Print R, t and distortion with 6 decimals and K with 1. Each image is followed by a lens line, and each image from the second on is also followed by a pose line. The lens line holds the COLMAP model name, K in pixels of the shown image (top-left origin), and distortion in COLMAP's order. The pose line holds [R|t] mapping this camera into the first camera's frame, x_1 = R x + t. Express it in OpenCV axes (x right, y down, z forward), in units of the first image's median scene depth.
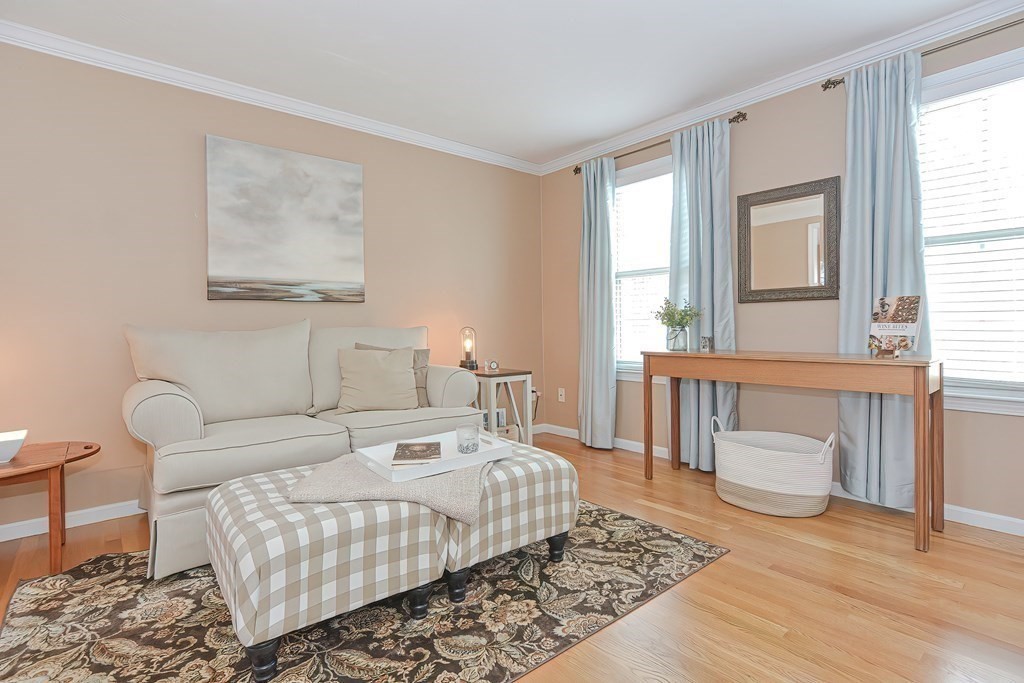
lens RADIAL K [[504.2, 0, 511.7], [0, 504.2, 335.0], [0, 0, 1]] dist [-0.006871, -0.000652]
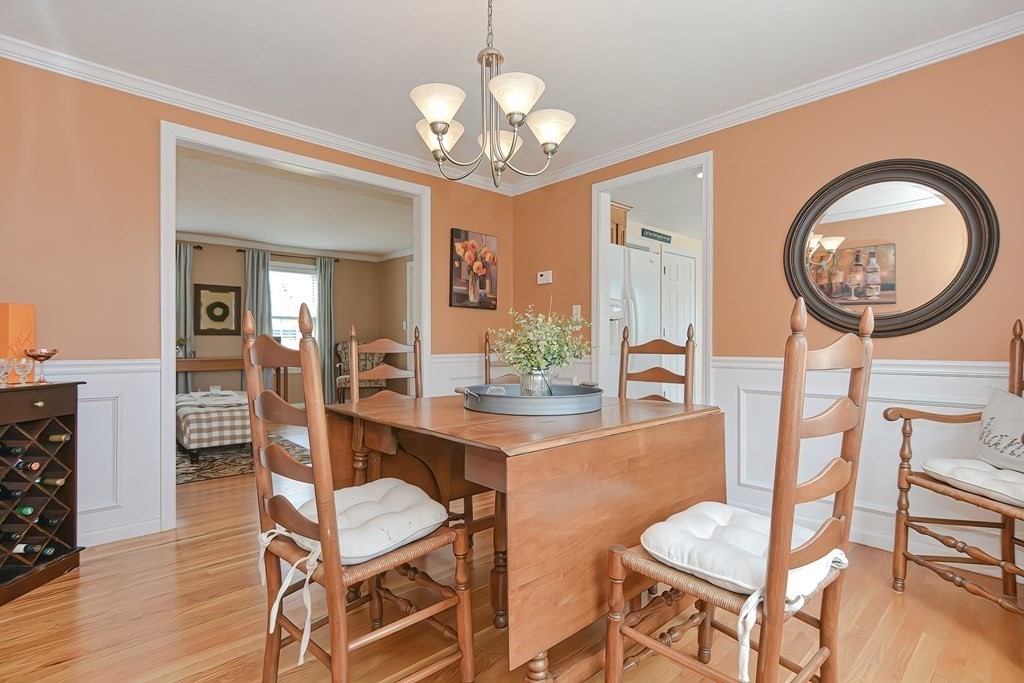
lens RADIAL K [[504.2, 0, 508.6], [0, 504.2, 339.8], [0, 0, 1]] dist [-0.006871, -0.000652]
pose [[-0.060169, -0.000430, 0.998188, -0.582579], [0.015606, 0.999877, 0.001372, -0.009172], [-0.998066, 0.015660, -0.060155, -0.056843]]
